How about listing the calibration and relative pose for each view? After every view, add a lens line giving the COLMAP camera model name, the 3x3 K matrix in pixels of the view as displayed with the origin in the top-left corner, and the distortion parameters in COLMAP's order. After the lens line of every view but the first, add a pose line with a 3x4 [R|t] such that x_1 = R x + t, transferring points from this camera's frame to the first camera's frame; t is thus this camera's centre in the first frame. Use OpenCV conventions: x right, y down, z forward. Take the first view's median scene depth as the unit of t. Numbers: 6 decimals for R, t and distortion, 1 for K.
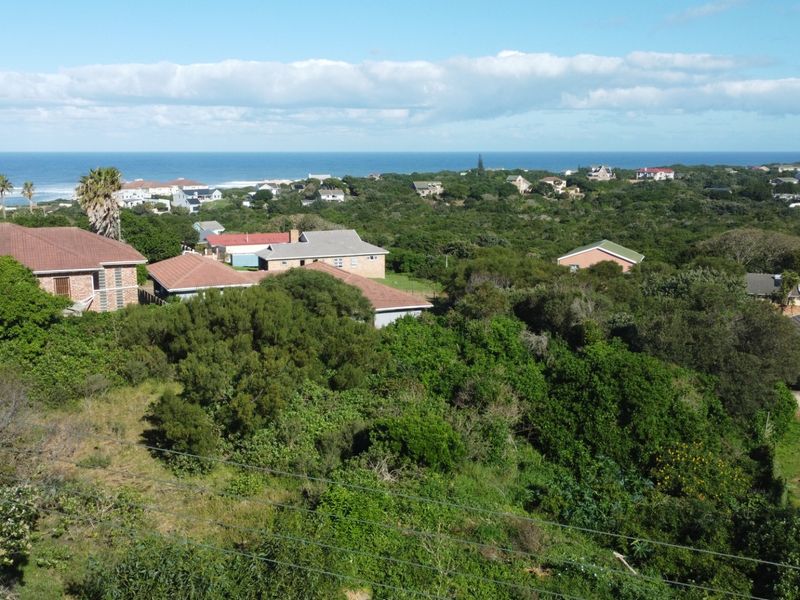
lens RADIAL K [[788.5, 0, 393.9], [0, 788.5, 297.9], [0, 0, 1]] dist [-0.016988, 0.000000]
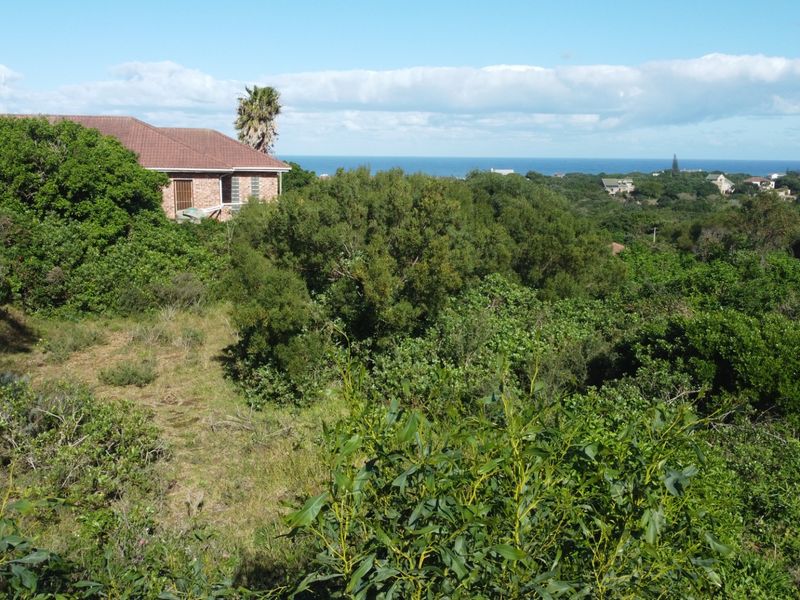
lens RADIAL K [[788.5, 0, 394.7], [0, 788.5, 302.6], [0, 0, 1]] dist [-0.016988, 0.000000]
pose [[0.974493, 0.050167, -0.218737, -0.039007], [-0.050062, 0.998728, 0.006024, 0.085505], [0.218761, 0.005080, 0.975765, 0.289285]]
